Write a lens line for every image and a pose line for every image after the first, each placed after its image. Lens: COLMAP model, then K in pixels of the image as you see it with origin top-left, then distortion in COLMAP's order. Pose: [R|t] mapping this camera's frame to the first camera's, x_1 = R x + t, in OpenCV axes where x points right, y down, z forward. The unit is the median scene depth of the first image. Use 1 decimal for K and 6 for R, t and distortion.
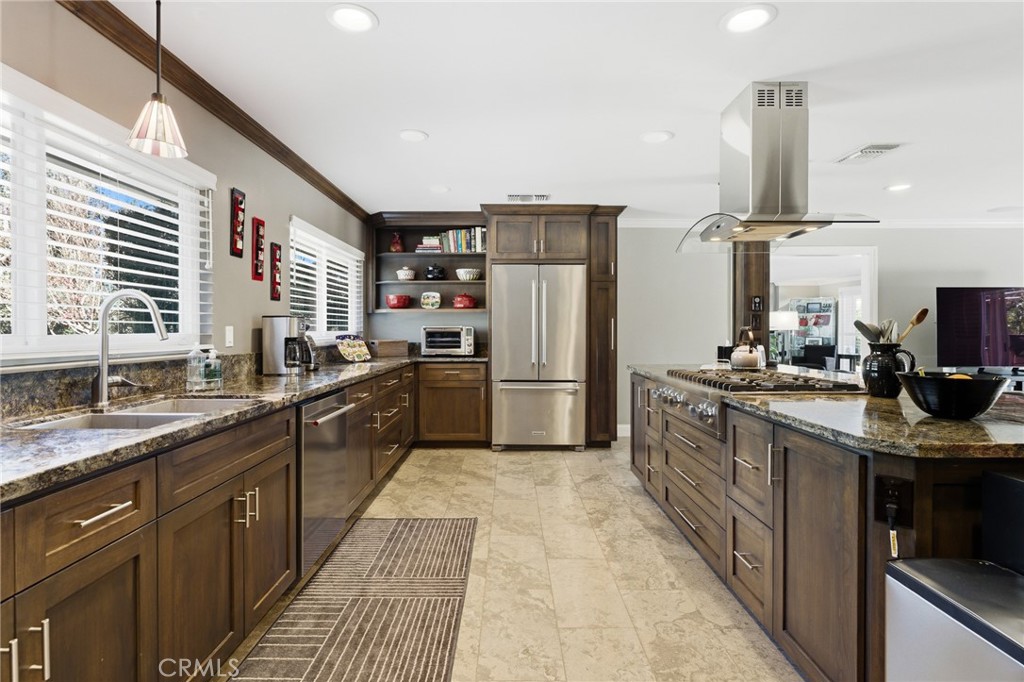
lens RADIAL K [[500.5, 0, 508.4], [0, 500.5, 335.3], [0, 0, 1]] dist [-0.002223, -0.001316]
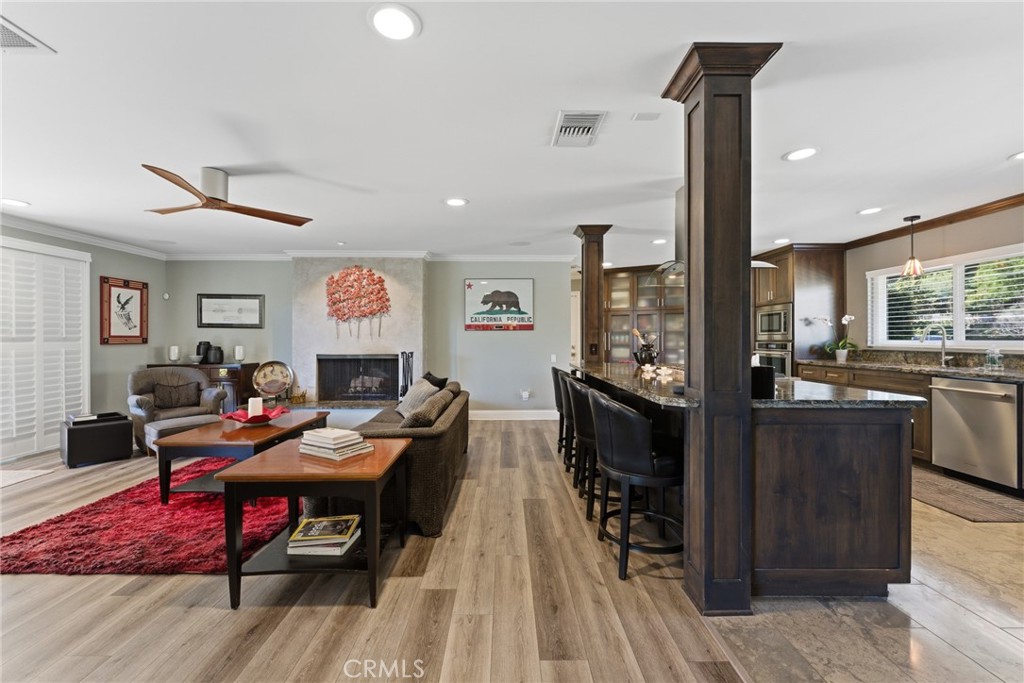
lens RADIAL K [[414.3, 0, 503.6], [0, 414.3, 338.7], [0, 0, 1]] dist [-0.001719, 0.000338]
pose [[-0.999980, -0.000475, -0.006272, 0.988227], [-0.000550, 0.999928, 0.011982, -0.022101], [0.006266, 0.011985, -0.999909, 2.006069]]
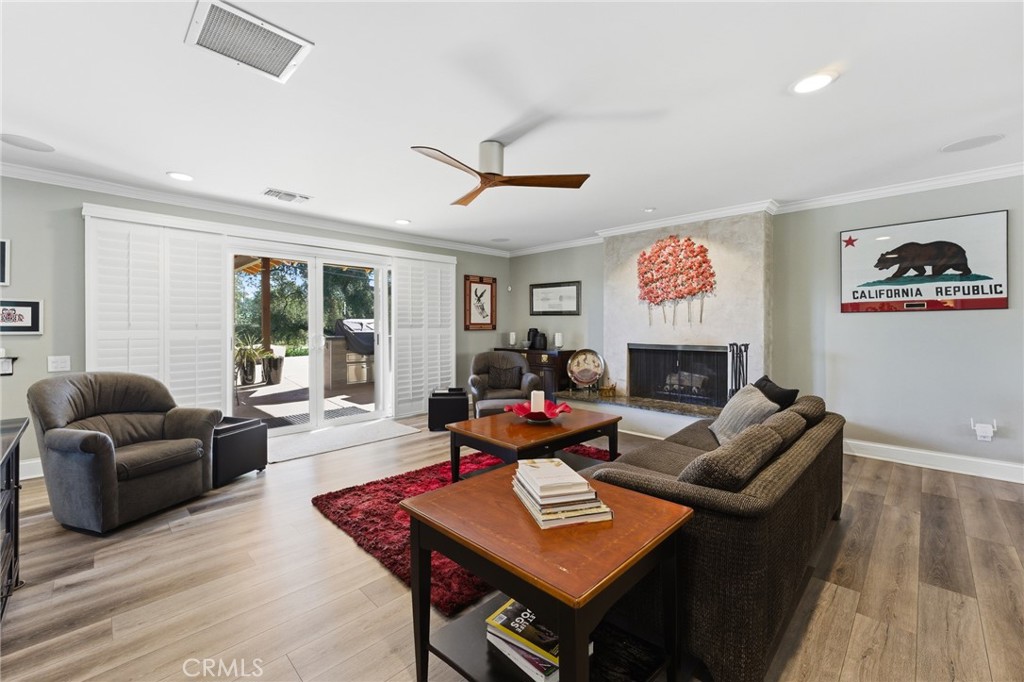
lens RADIAL K [[414.3, 0, 511.8], [0, 414.3, 327.1], [0, 0, 1]] dist [-0.001719, 0.000338]
pose [[-0.714430, -0.001717, 0.699705, 0.994691], [0.007993, 0.999912, 0.010616, -0.013962], [-0.699661, 0.013177, -0.714353, 1.610098]]
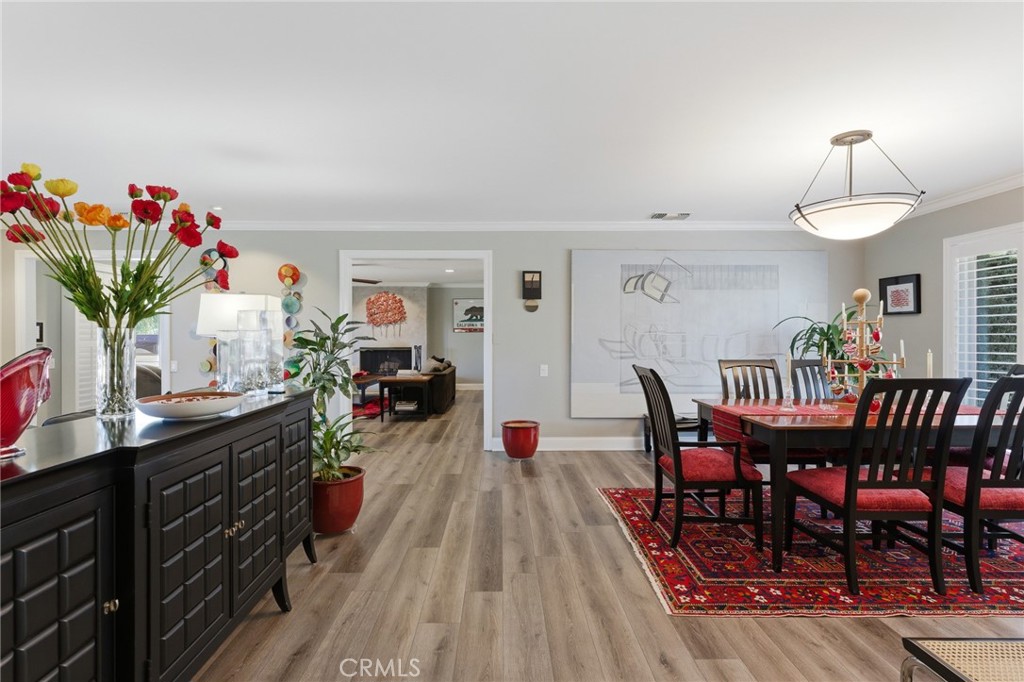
lens RADIAL K [[486.9, 0, 505.8], [0, 486.9, 338.0], [0, 0, 1]] dist [0.002883, 0.000668]
pose [[-0.999720, 0.003428, -0.023410, 0.849924], [0.003216, 0.999953, 0.009118, -0.025700], [0.023440, 0.009040, -0.999684, 3.737015]]
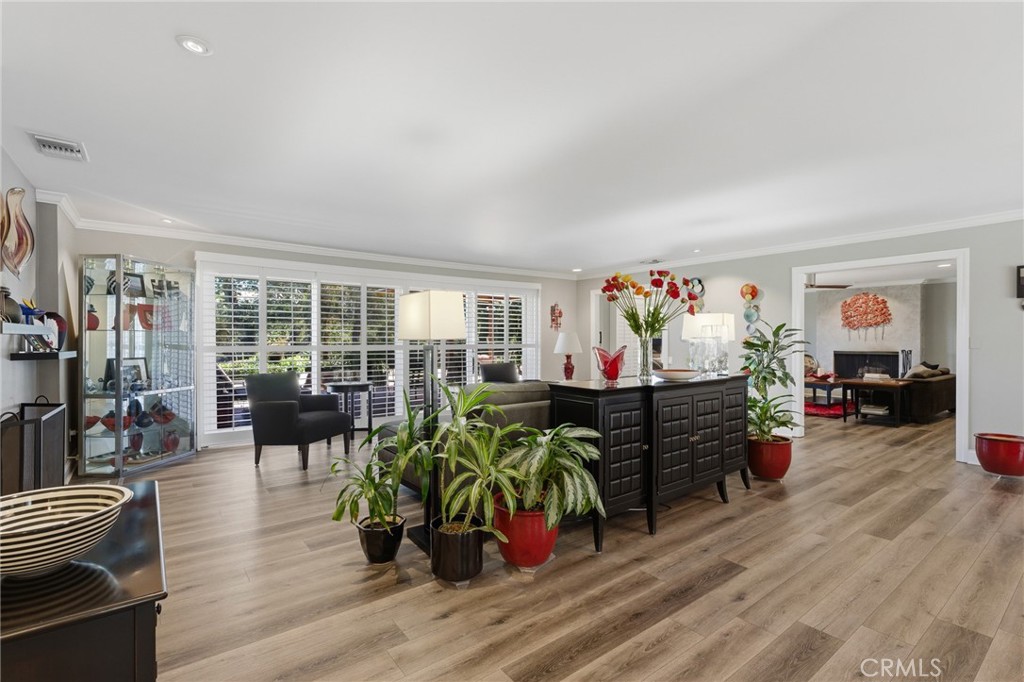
lens RADIAL K [[486.9, 0, 502.8], [0, 486.9, 341.5], [0, 0, 1]] dist [0.002883, 0.000668]
pose [[-0.613421, -0.000046, 0.789756, 0.489876], [0.007269, 0.999957, 0.005705, -0.033746], [-0.789723, 0.009240, -0.613394, 4.268861]]
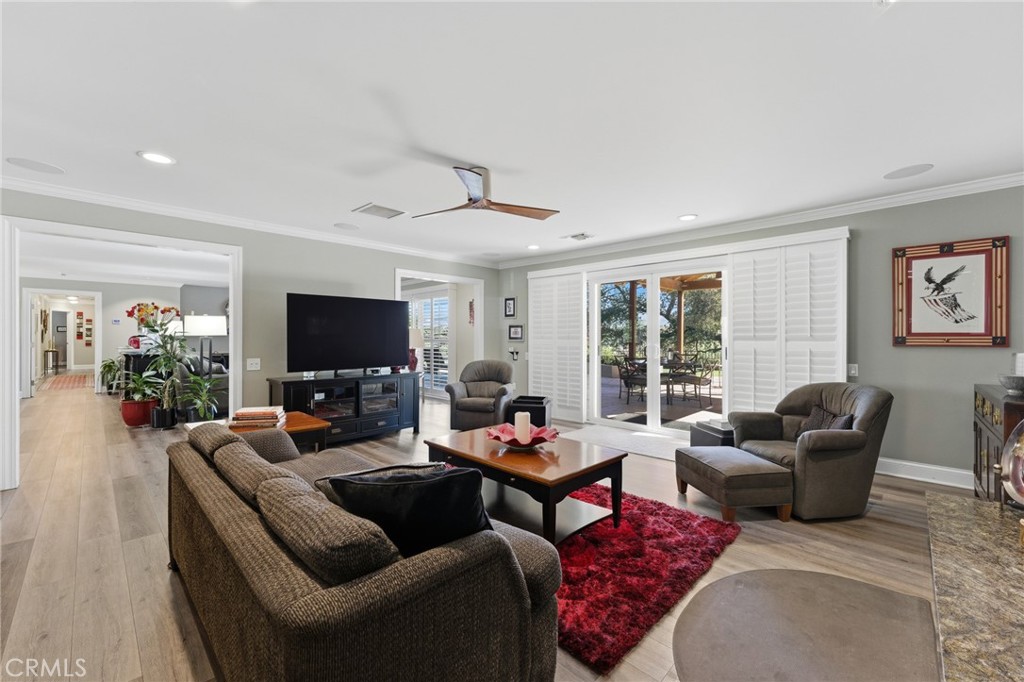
lens RADIAL K [[414.3, 0, 510.6], [0, 414.3, 338.5], [0, 0, 1]] dist [-0.001719, 0.000338]
pose [[0.696431, -0.001363, 0.717622, 1.008465], [0.004651, 0.999986, -0.002614, -0.000414], [-0.717608, 0.005158, 0.696428, 0.186226]]
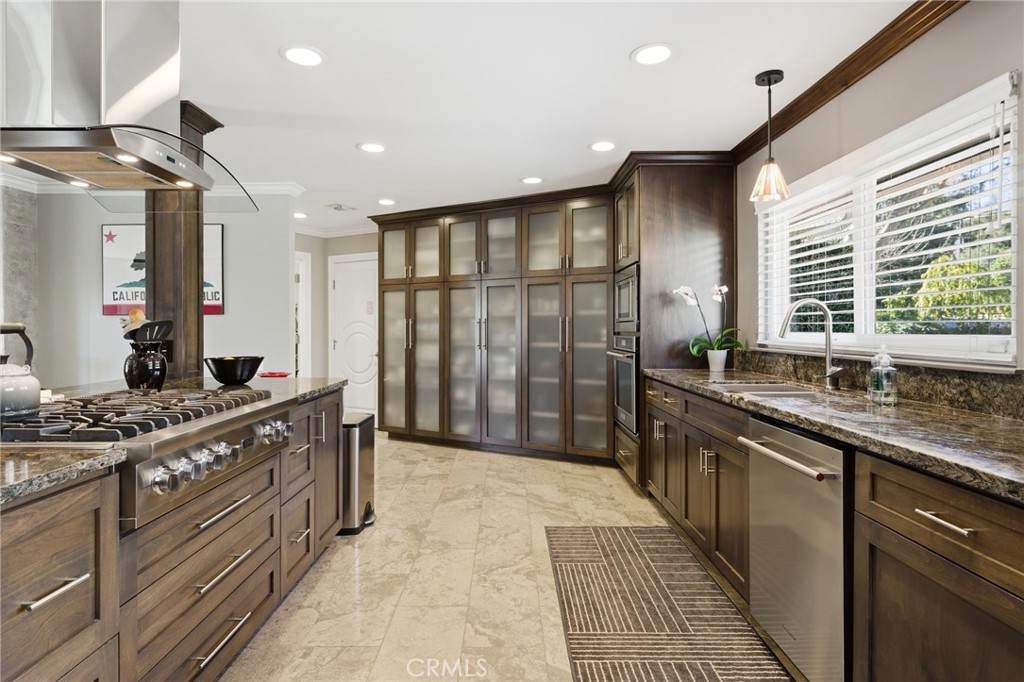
lens RADIAL K [[551.0, 0, 505.9], [0, 551.0, 334.2], [0, 0, 1]] dist [-0.001935, -0.000273]
pose [[-0.999999, -0.000890, 0.000882, 0.011751], [-0.000871, 0.999788, 0.020554, -0.016806], [-0.000900, 0.020553, -0.999788, 1.499773]]
